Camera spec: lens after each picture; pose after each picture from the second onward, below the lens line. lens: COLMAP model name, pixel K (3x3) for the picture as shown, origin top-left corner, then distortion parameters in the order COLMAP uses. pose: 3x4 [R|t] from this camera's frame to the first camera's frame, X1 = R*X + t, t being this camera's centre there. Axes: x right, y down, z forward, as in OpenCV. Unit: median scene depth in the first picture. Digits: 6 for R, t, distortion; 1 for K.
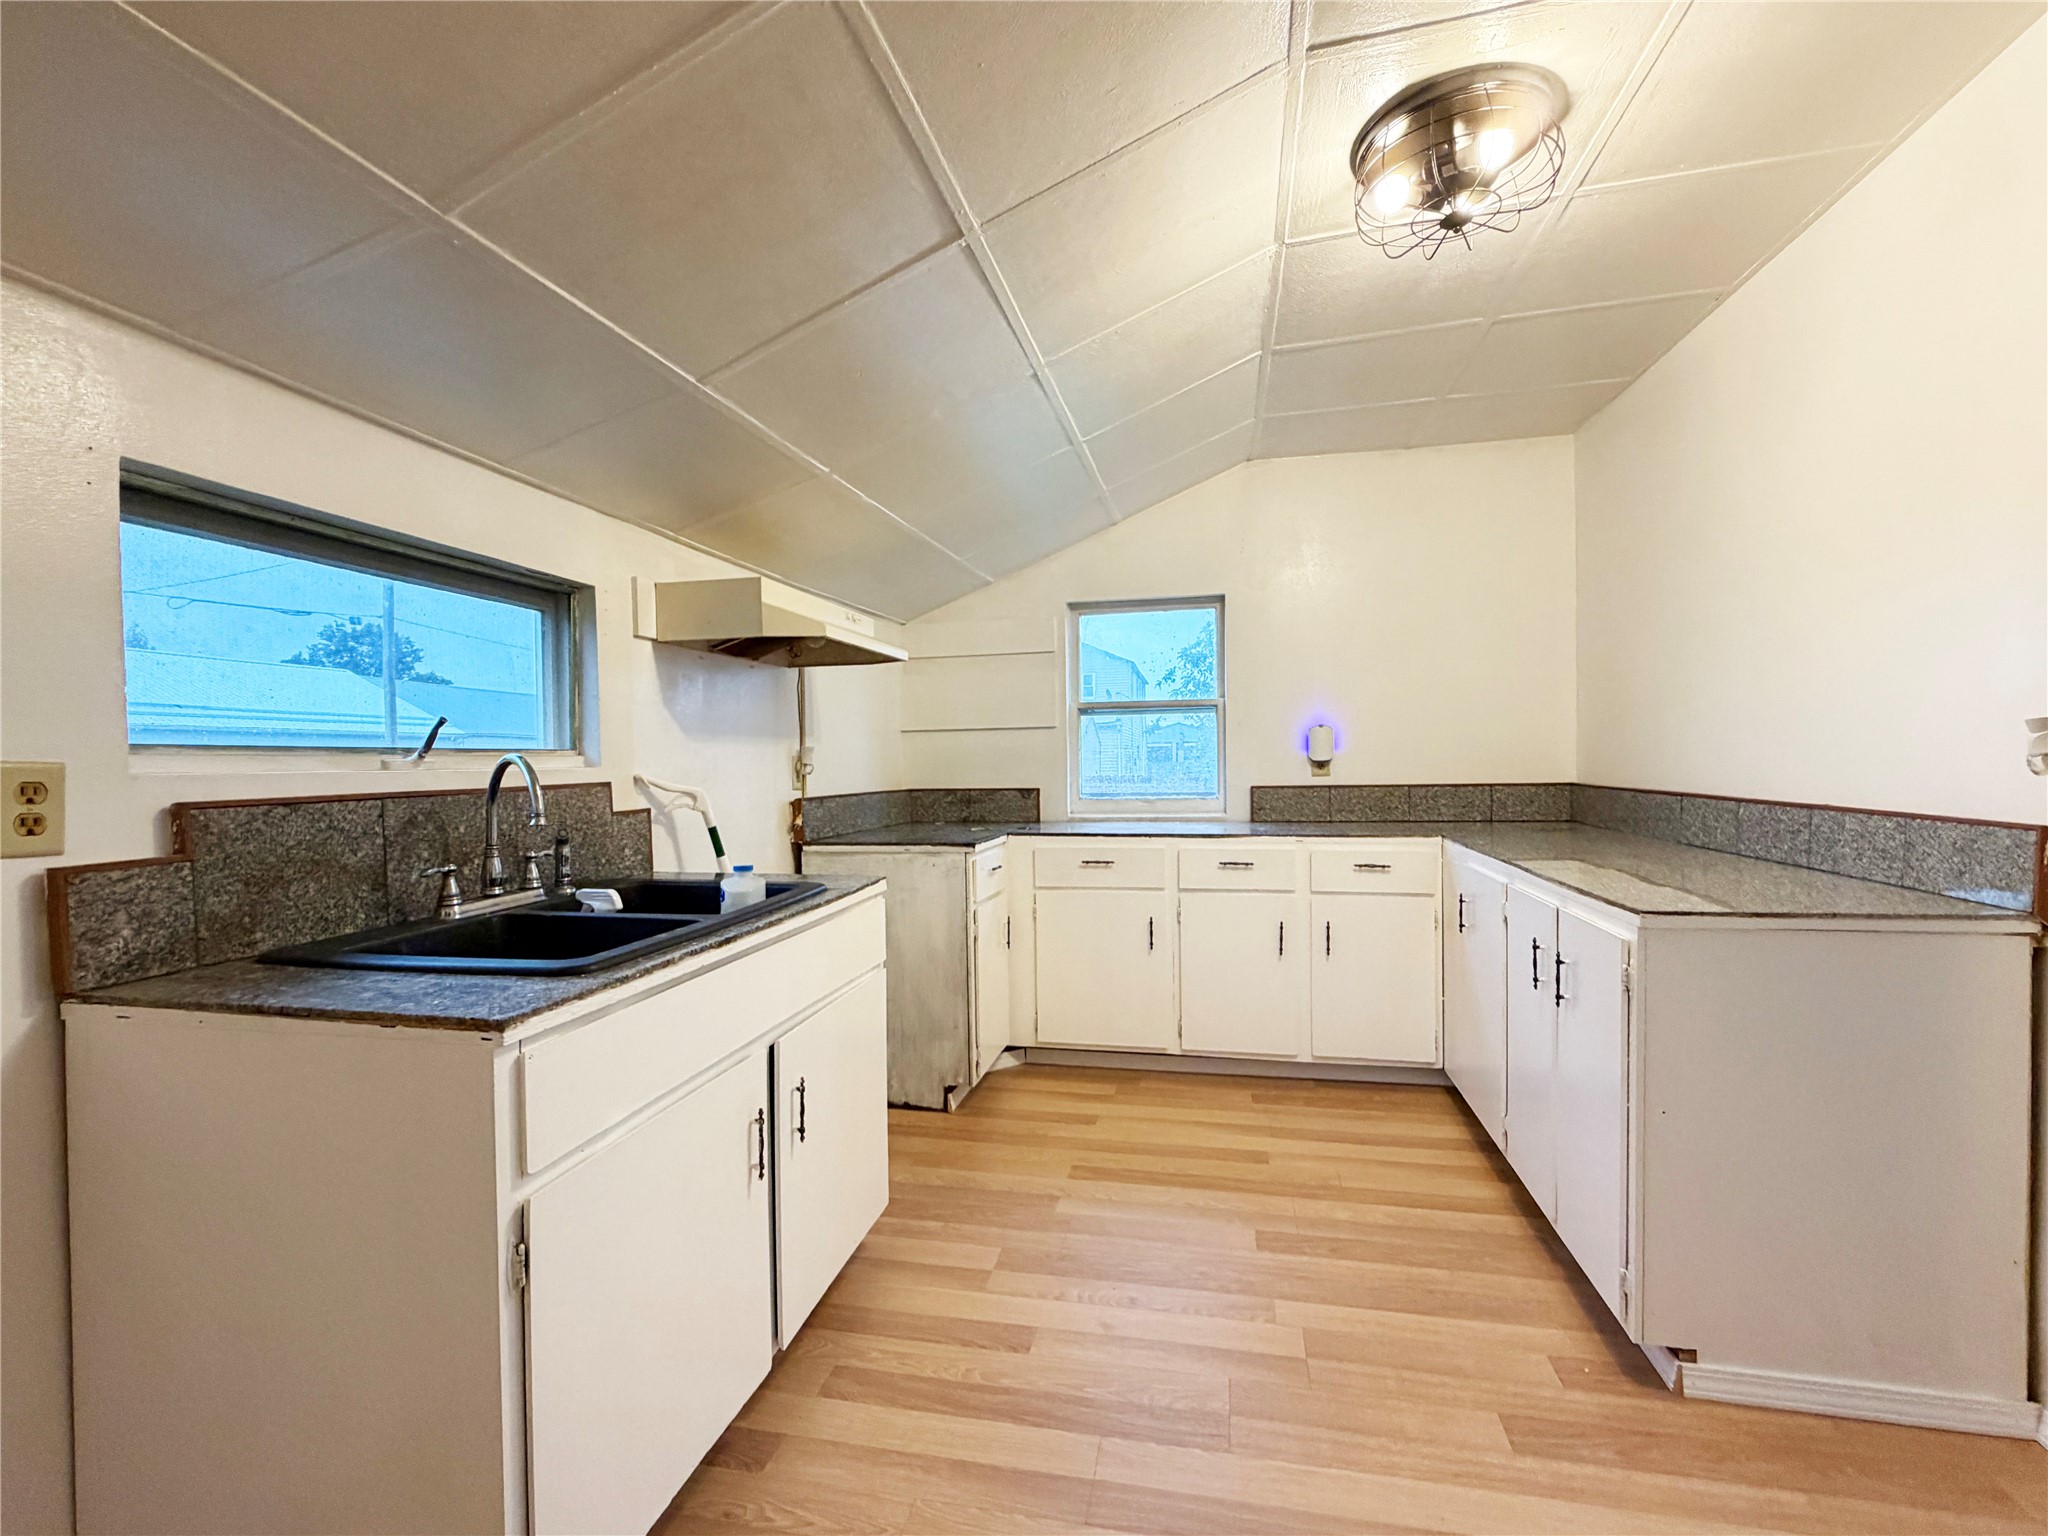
lens RADIAL K [[926.9, 0, 1024.0], [0, 926.9, 768.0], [0, 0, 1]] dist [-0.000146, 0.000028]
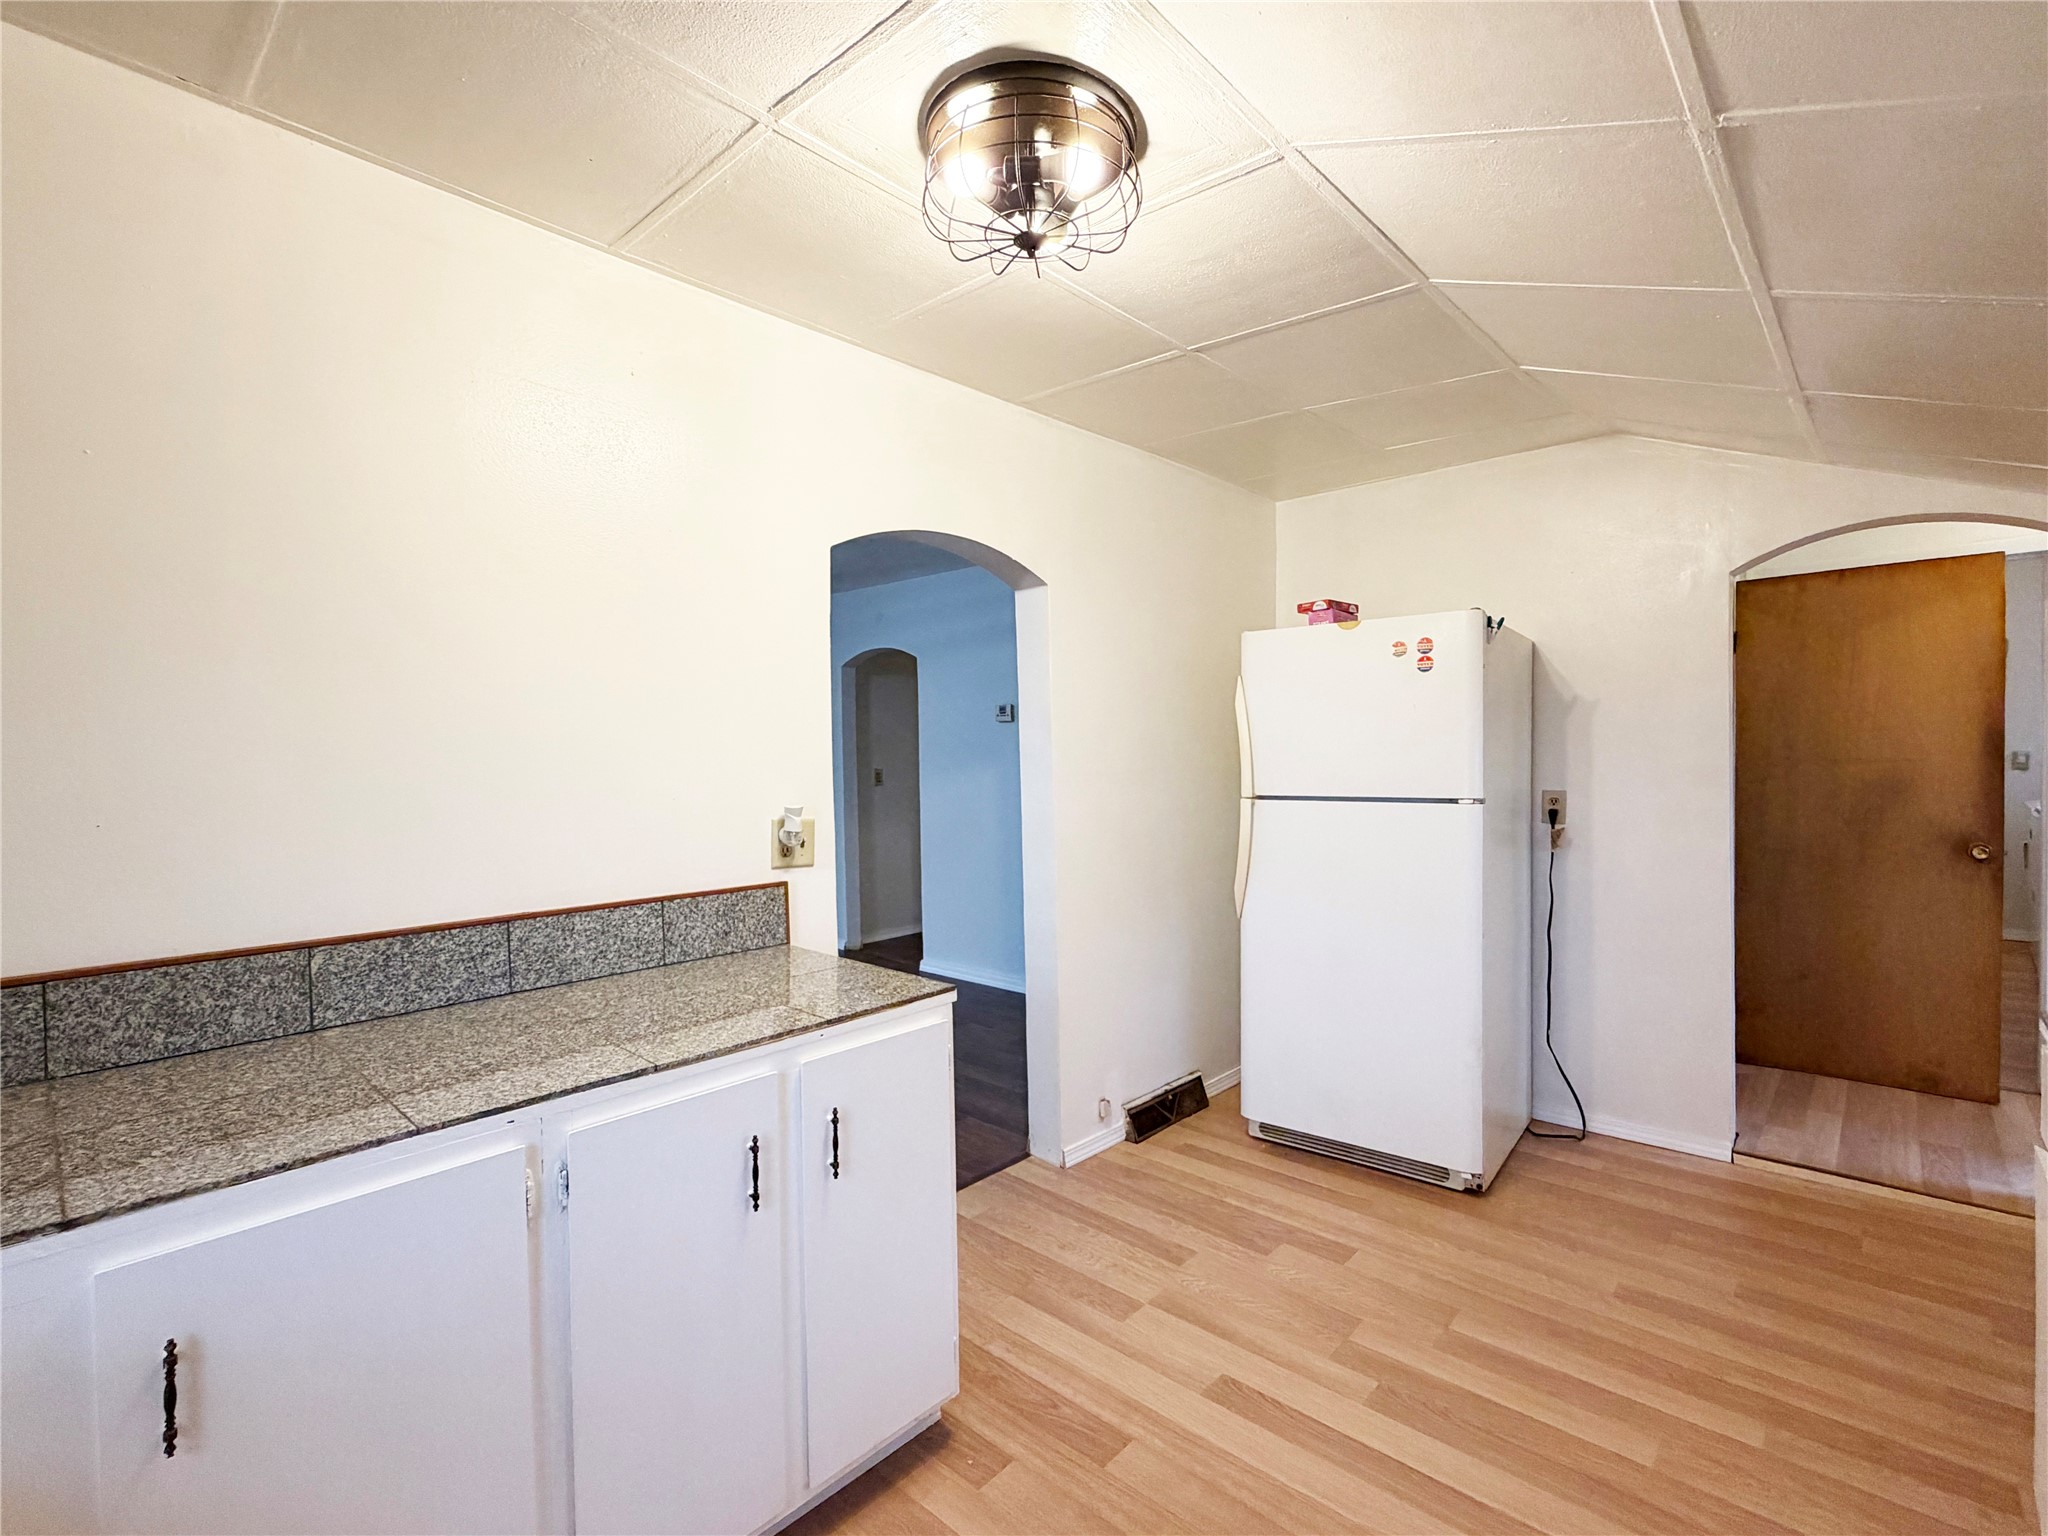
lens RADIAL K [[926.9, 0, 1024.0], [0, 926.9, 768.0], [0, 0, 1]] dist [-0.000146, 0.000028]
pose [[-0.850671, 0.010757, 0.525589, 0.019956], [0.031181, 0.999063, 0.030020, -0.126693], [-0.524774, 0.041926, -0.850209, 1.761430]]
